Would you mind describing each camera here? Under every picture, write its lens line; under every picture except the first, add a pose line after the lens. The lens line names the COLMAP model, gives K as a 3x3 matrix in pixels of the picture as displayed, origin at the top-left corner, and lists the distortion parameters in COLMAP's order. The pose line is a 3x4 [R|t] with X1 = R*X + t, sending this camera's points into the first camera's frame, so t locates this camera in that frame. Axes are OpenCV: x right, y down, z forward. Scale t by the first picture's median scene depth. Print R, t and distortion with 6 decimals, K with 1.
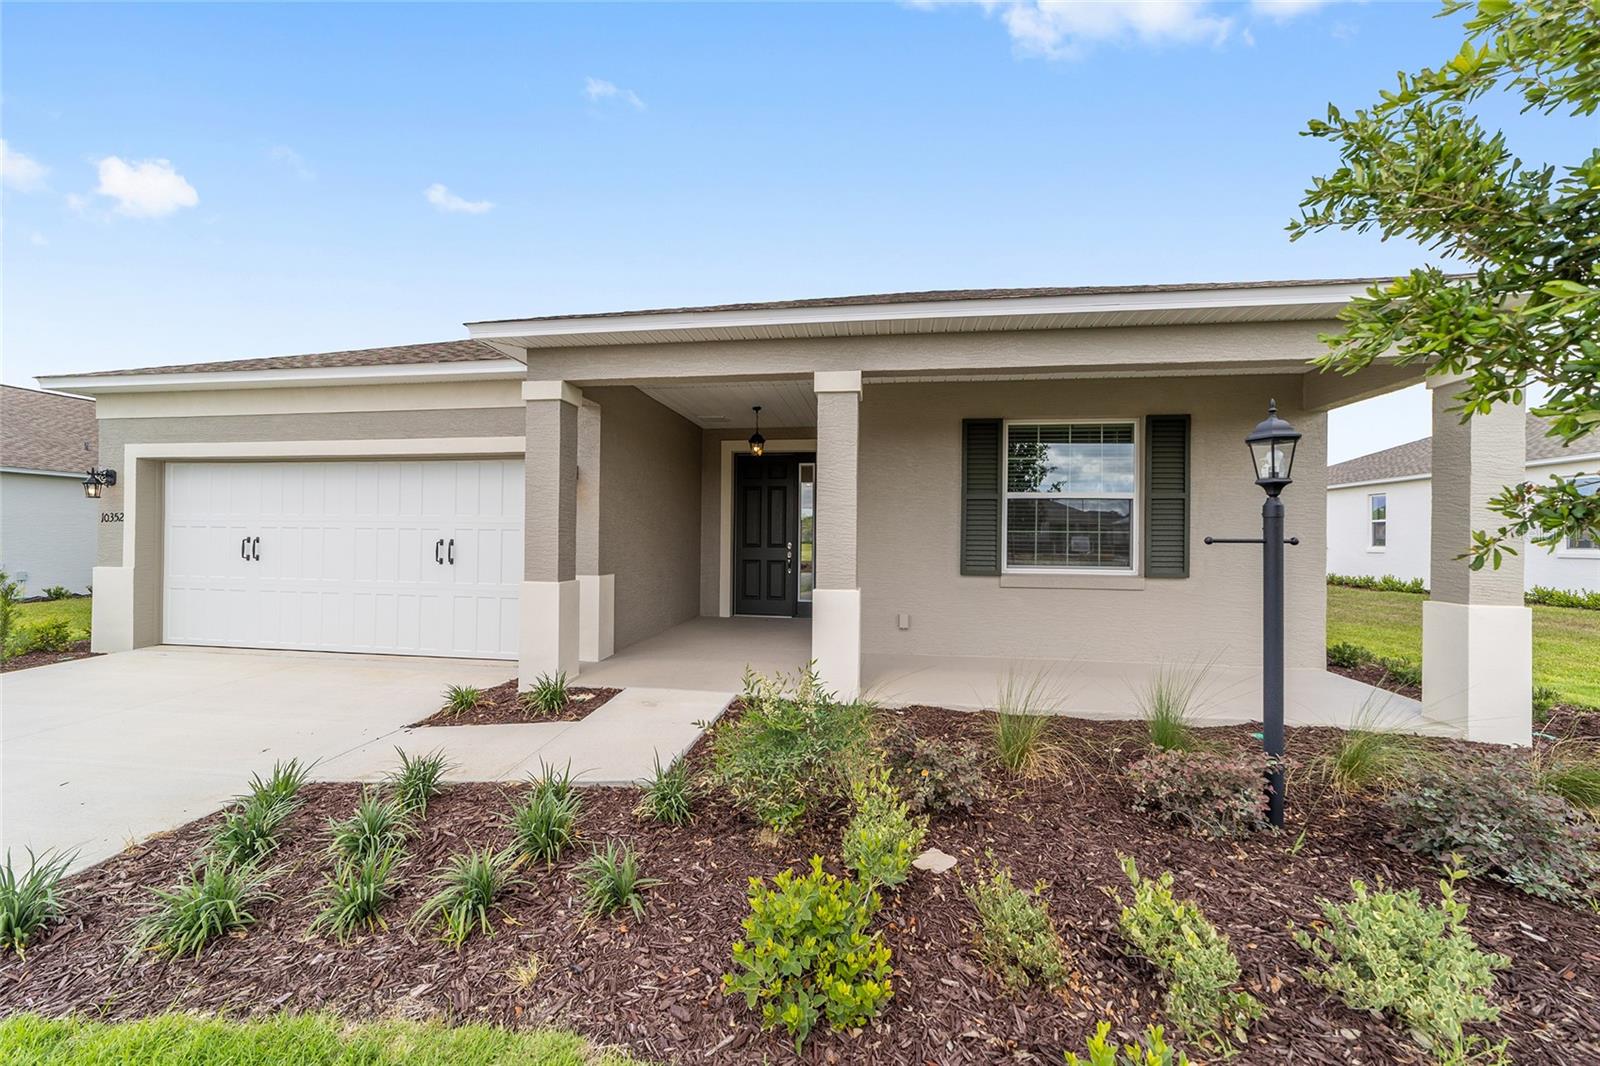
lens RADIAL K [[618.9, 0, 794.8], [0, 618.9, 536.3], [0, 0, 1]] dist [-0.003612, 0.000515]
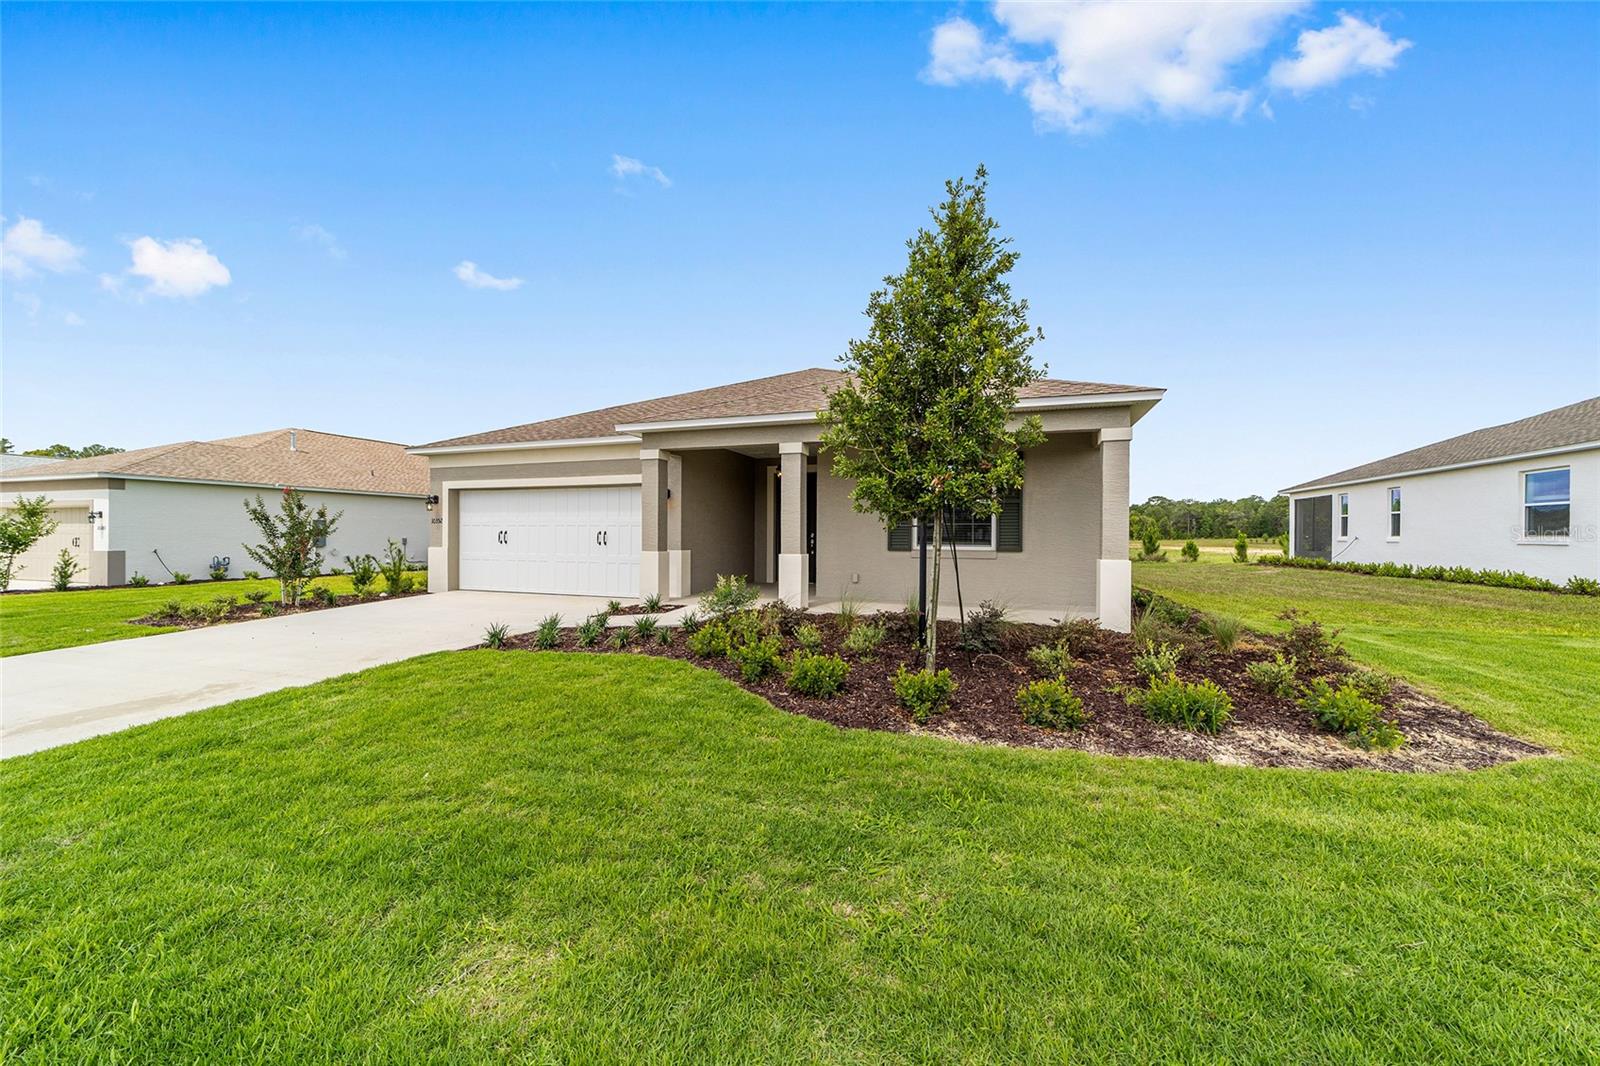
lens RADIAL K [[612.6, 0, 794.7], [0, 612.6, 536.4], [0, 0, 1]] dist [-0.005876, 0.000402]
pose [[0.982676, -0.005138, -0.185260, 0.355213], [0.005922, 0.999976, 0.003677, 0.018928], [0.185236, -0.004711, 0.982683, -0.728508]]
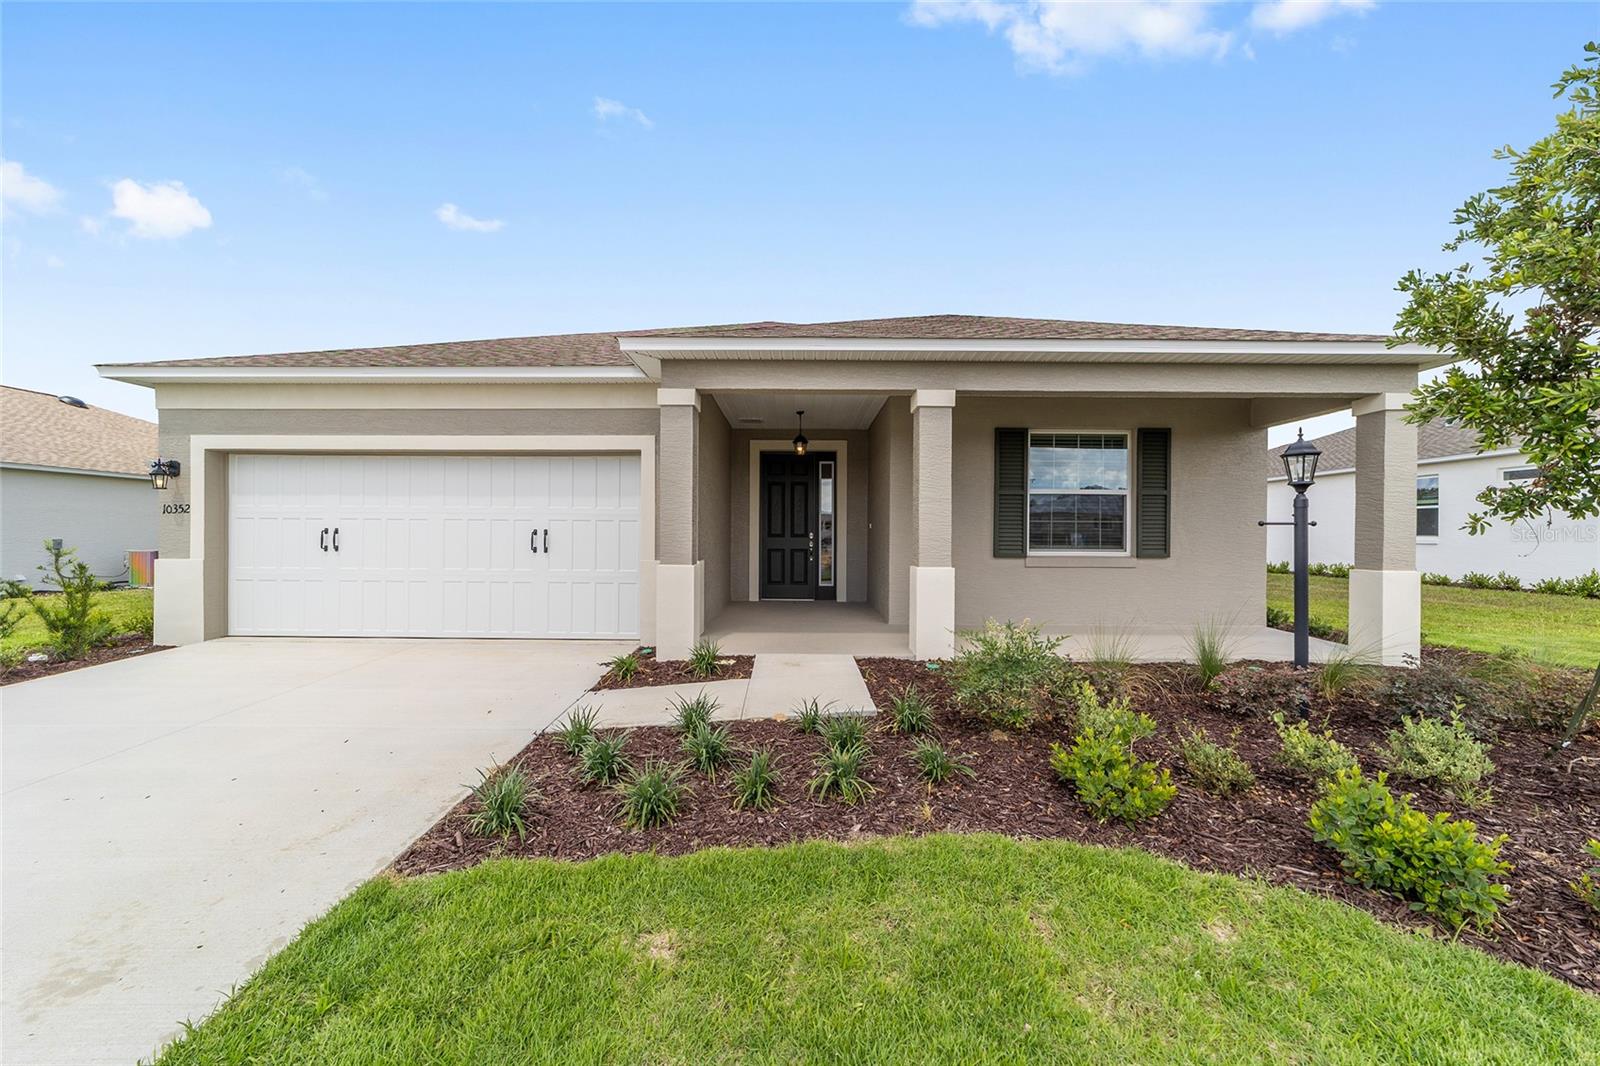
lens RADIAL K [[612.6, 0, 794.7], [0, 612.6, 536.4], [0, 0, 1]] dist [-0.005876, 0.000402]
pose [[0.989743, -0.005242, 0.142766, -0.308442], [0.003872, 0.999944, 0.009878, 0.009535], [-0.142810, -0.009224, 0.989707, -0.131814]]
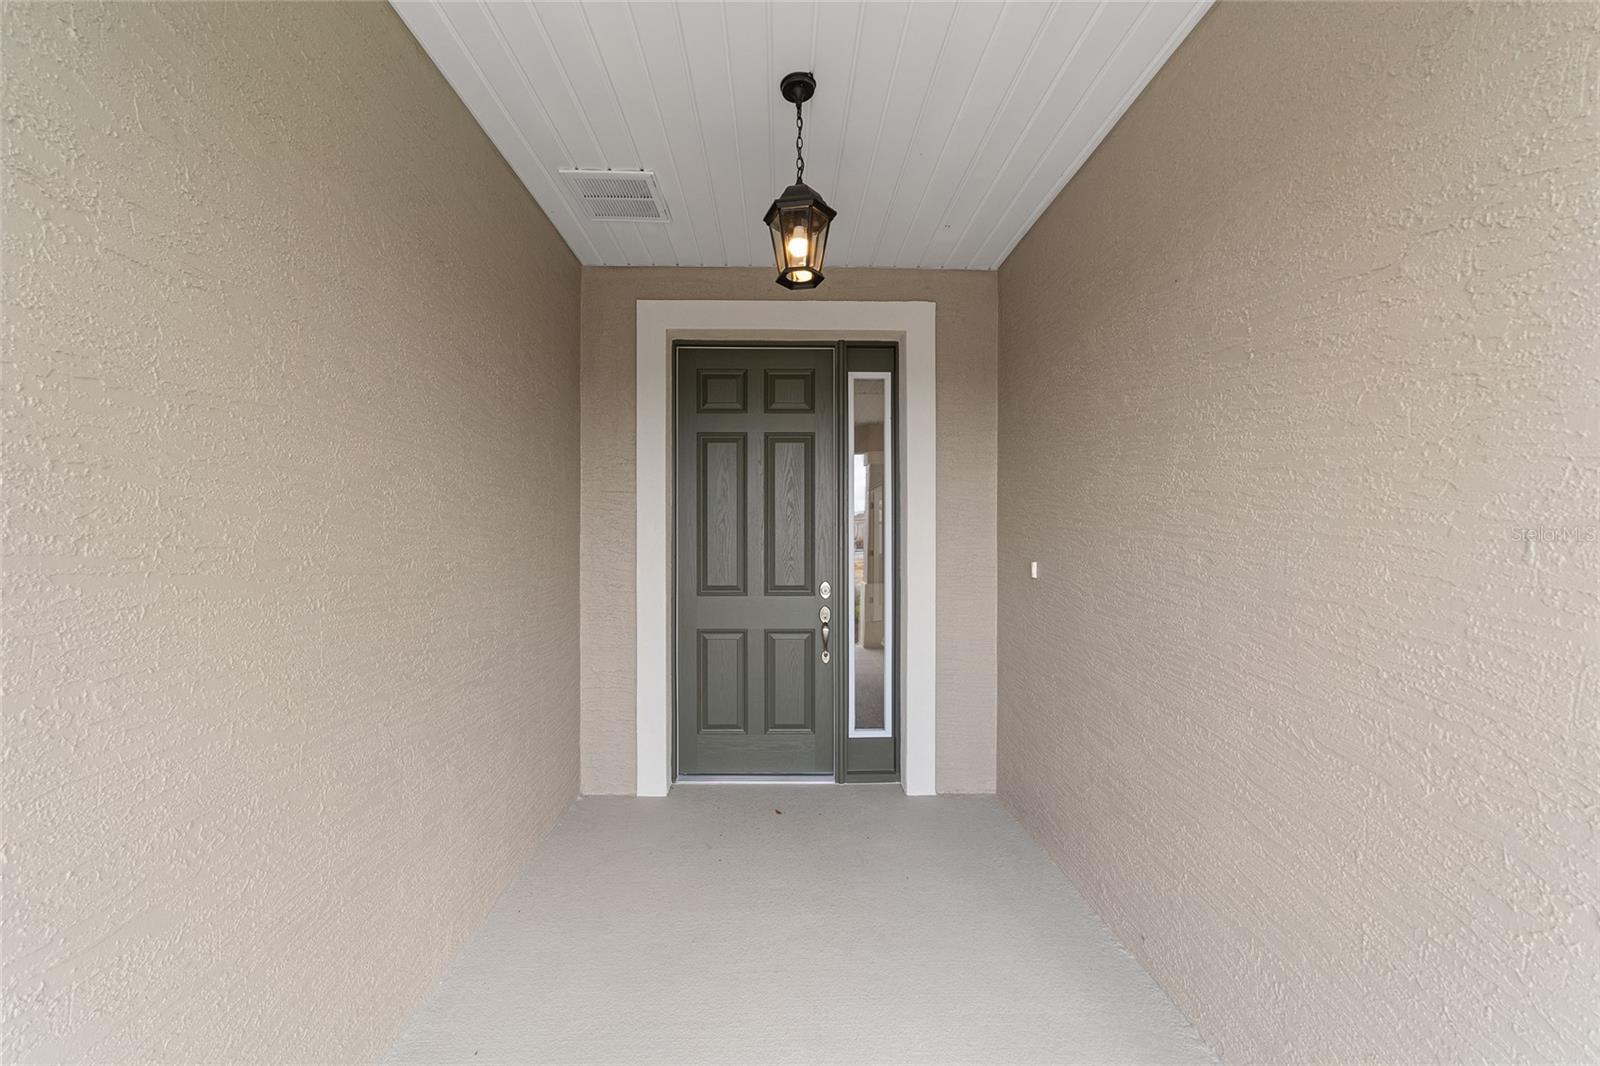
lens RADIAL K [[609.4, 0, 792.5], [0, 609.4, 532.8], [0, 0, 1]] dist [-0.023329, 0.000092]
pose [[0.986302, -0.008511, 0.164732, -0.140210], [0.007379, 0.999945, 0.007484, -0.035235], [-0.164787, -0.006166, 0.986310, 1.015710]]
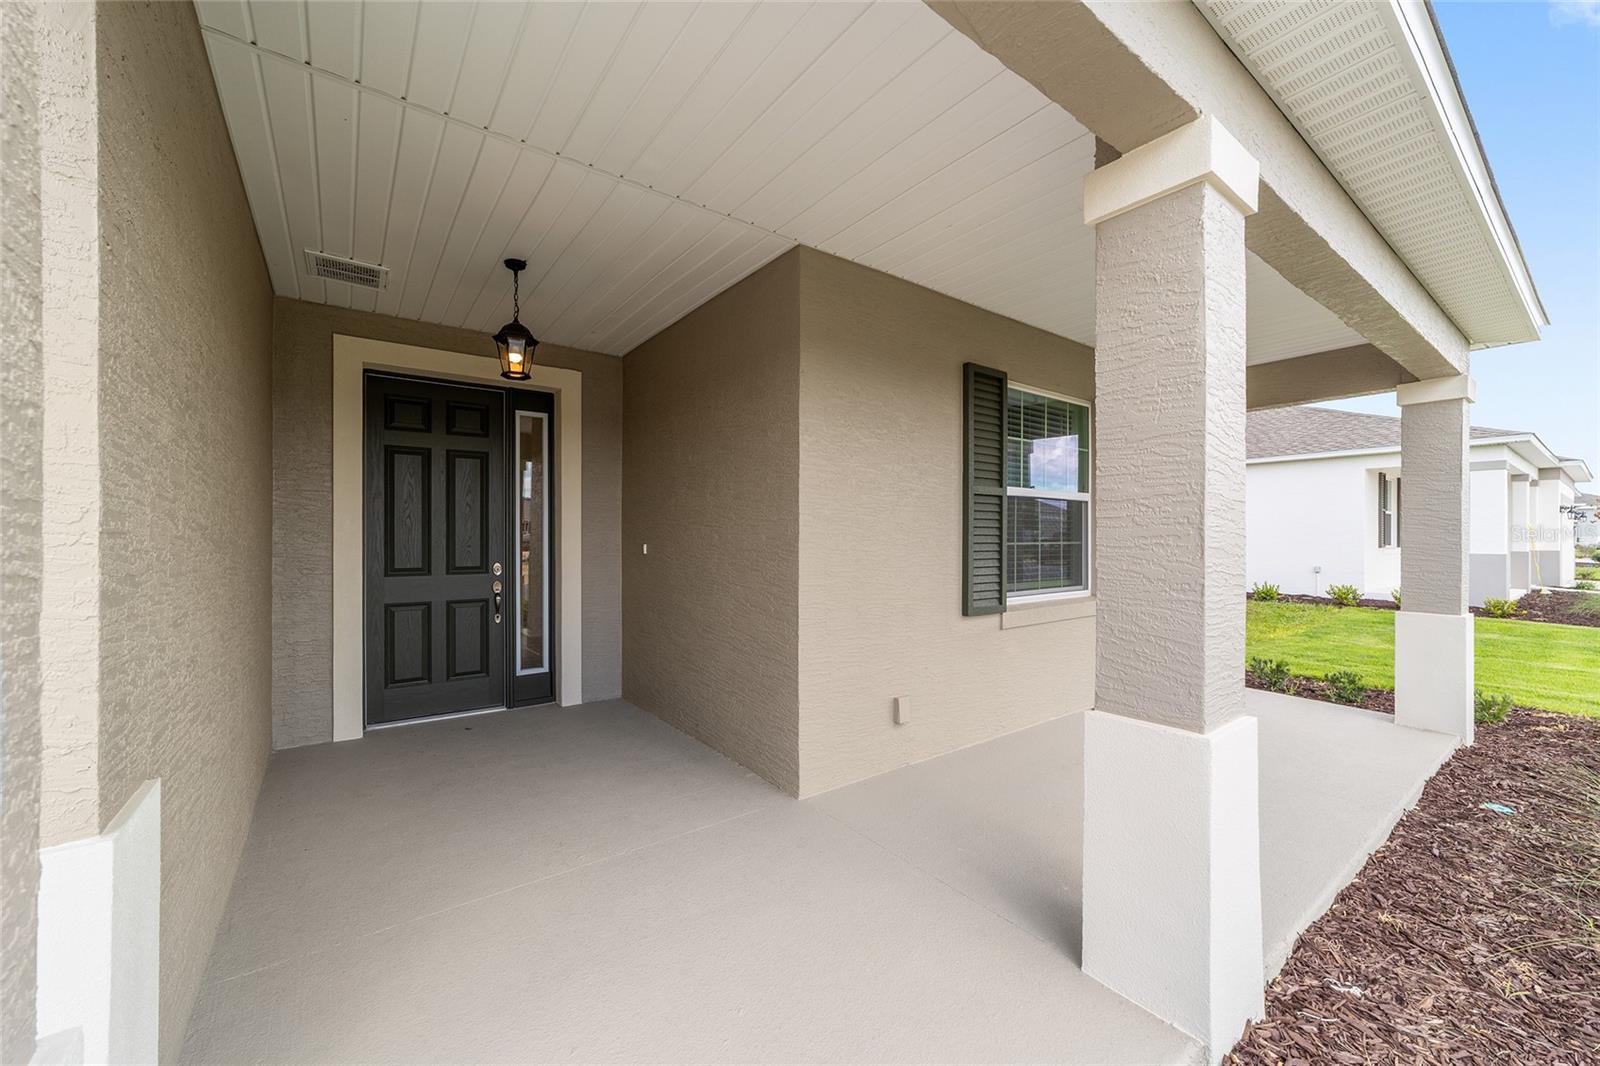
lens RADIAL K [[612.6, 0, 794.7], [0, 612.6, 536.4], [0, 0, 1]] dist [-0.005876, 0.000402]
pose [[0.707087, -0.010564, 0.707047, -0.304306], [0.002238, 0.999917, 0.012702, -0.027331], [-0.707123, -0.007399, 0.707052, 0.746889]]
